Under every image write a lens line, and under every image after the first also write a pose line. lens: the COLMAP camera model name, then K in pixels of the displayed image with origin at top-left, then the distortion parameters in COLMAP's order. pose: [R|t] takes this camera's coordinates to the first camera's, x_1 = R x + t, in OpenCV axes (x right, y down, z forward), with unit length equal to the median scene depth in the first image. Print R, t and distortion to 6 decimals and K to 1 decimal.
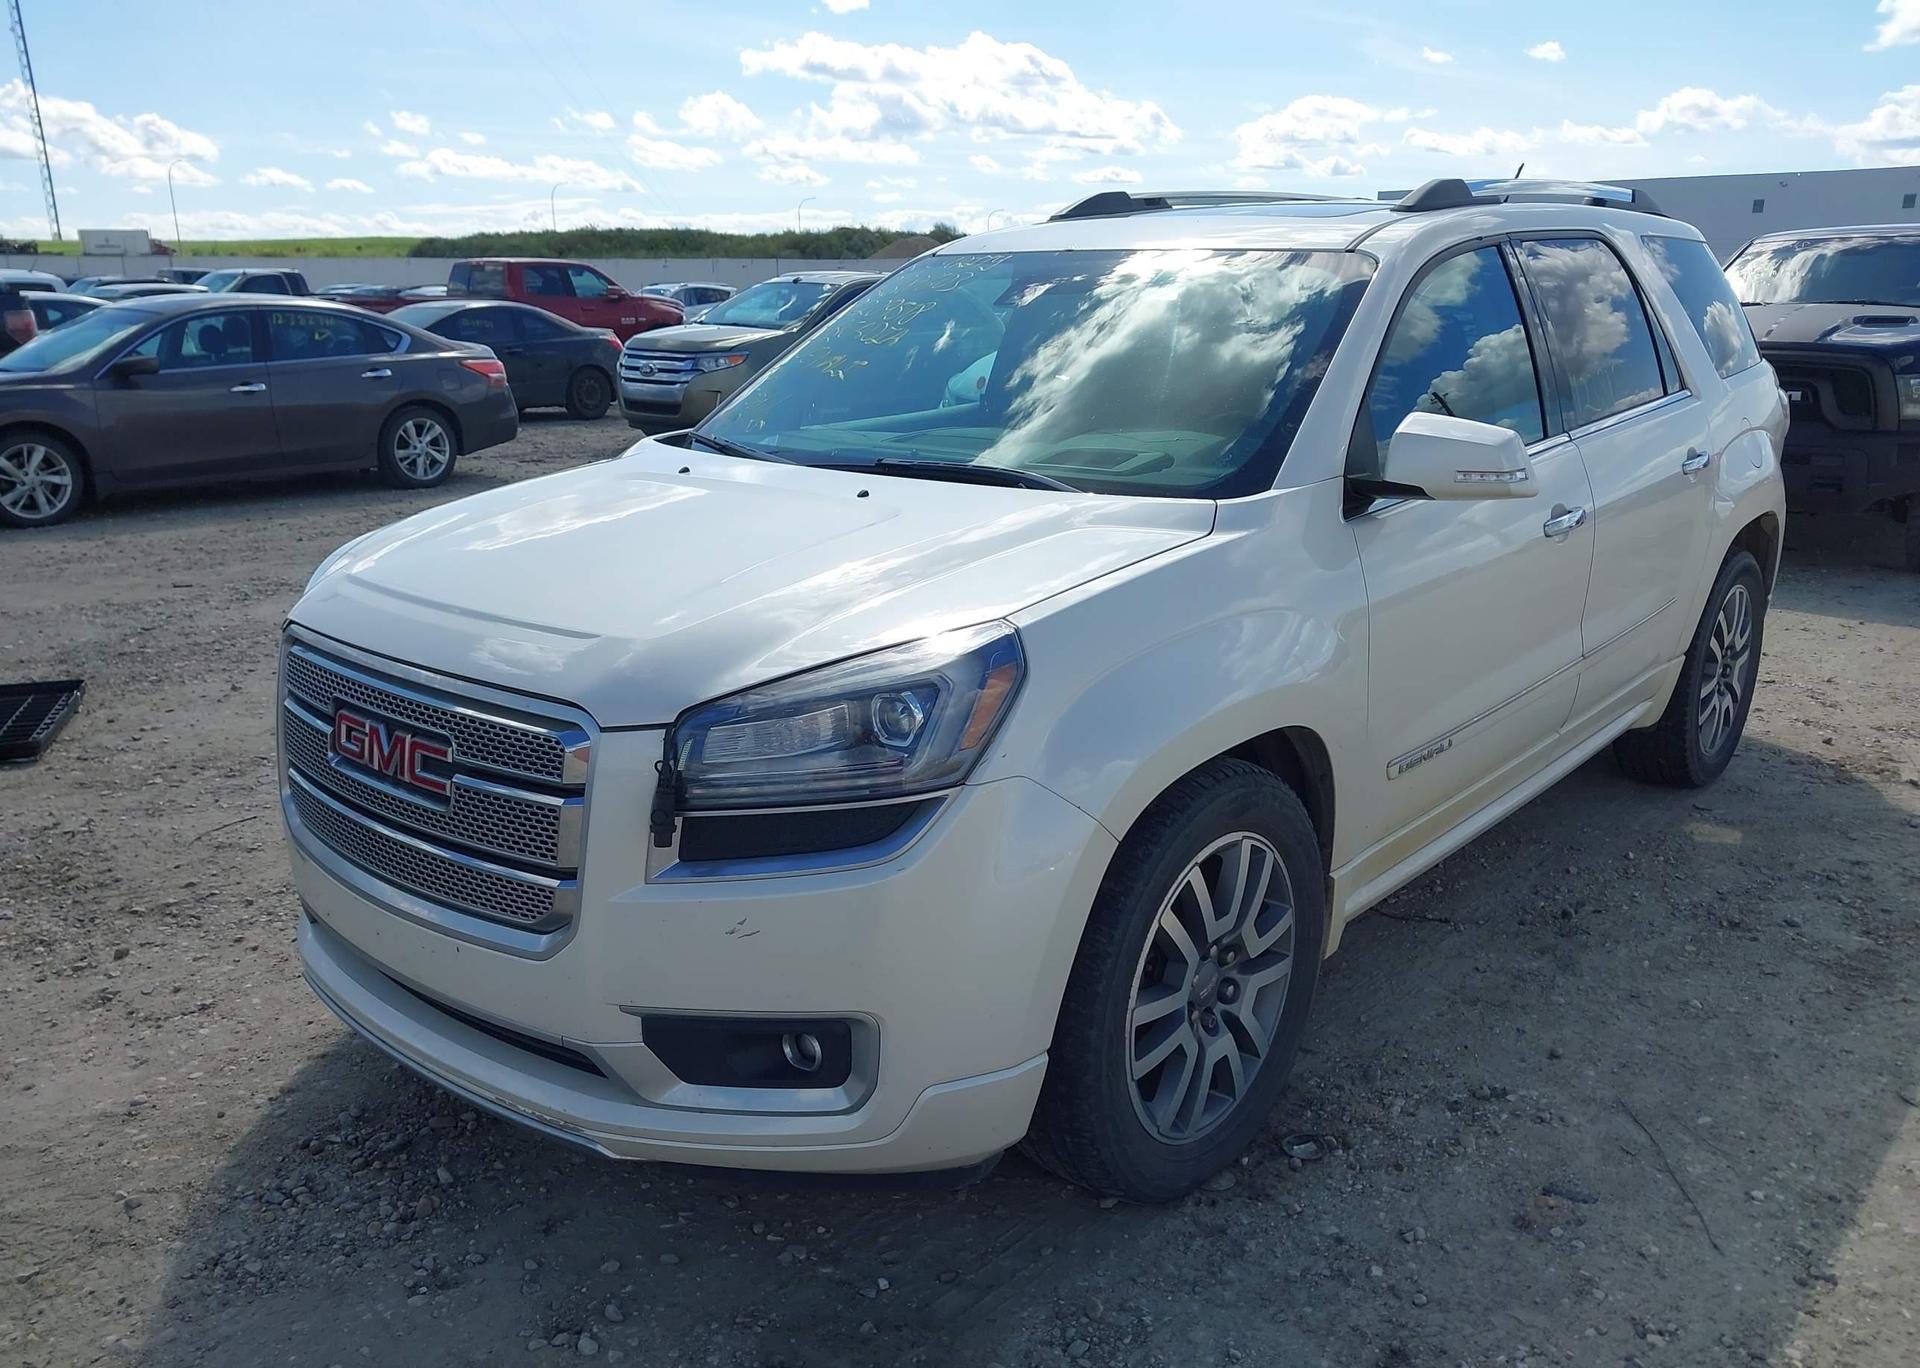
lens RADIAL K [[1625.8, 0, 960.0], [0, 1625.8, 684.0], [0, 0, 1]] dist [0.006313, 0.005316]
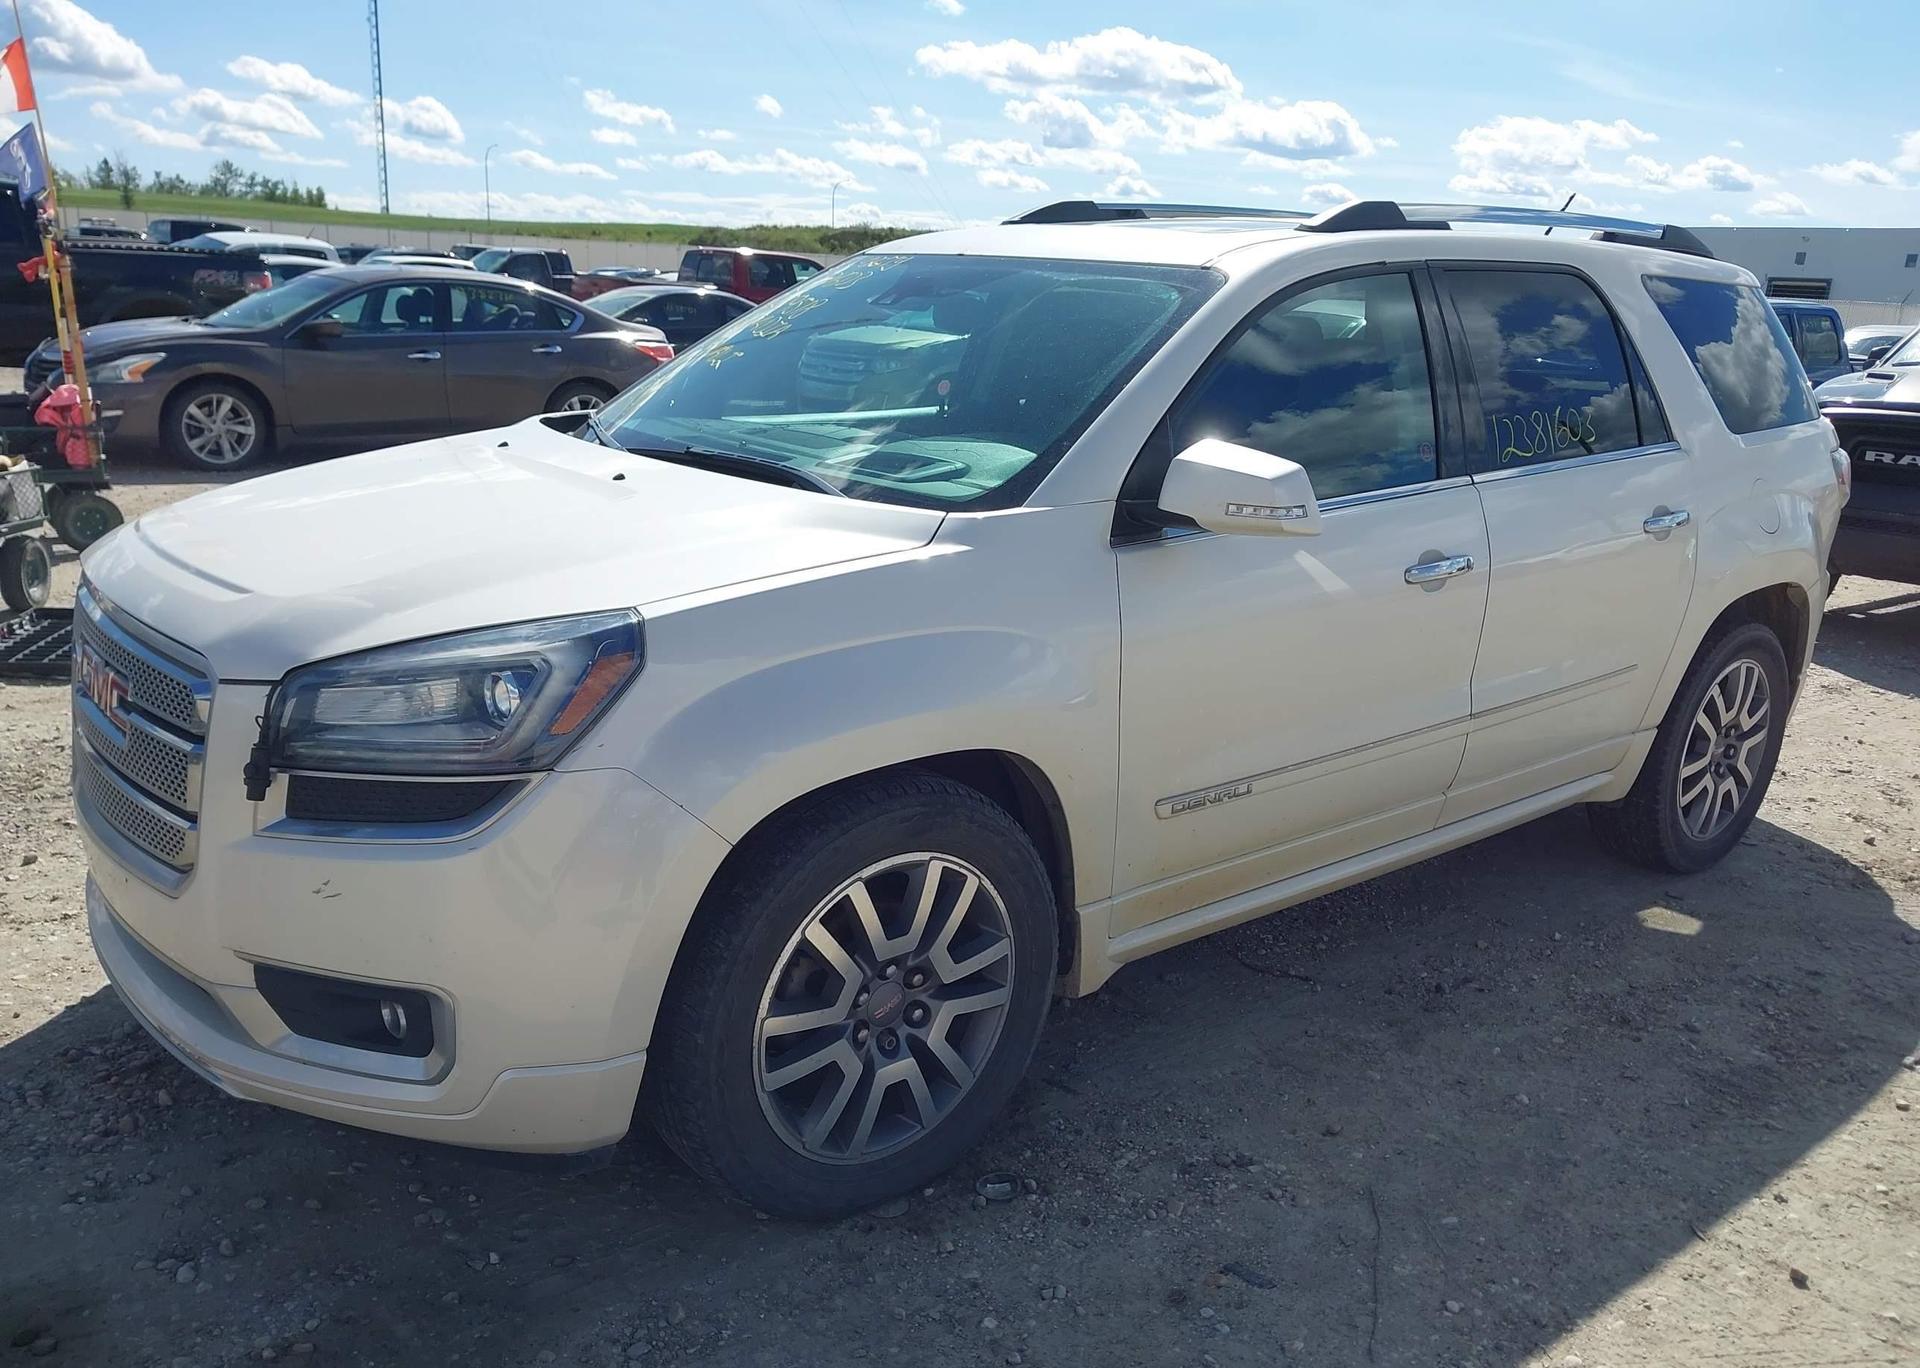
lens RADIAL K [[1625.8, 0, 960.0], [0, 1625.8, 684.0], [0, 0, 1]] dist [0.006313, 0.005316]
pose [[0.983015, 0.092210, -0.158681, 0.301132], [-0.093020, 0.995662, 0.002334, -0.012179], [0.158208, 0.012466, 0.987327, 0.038115]]
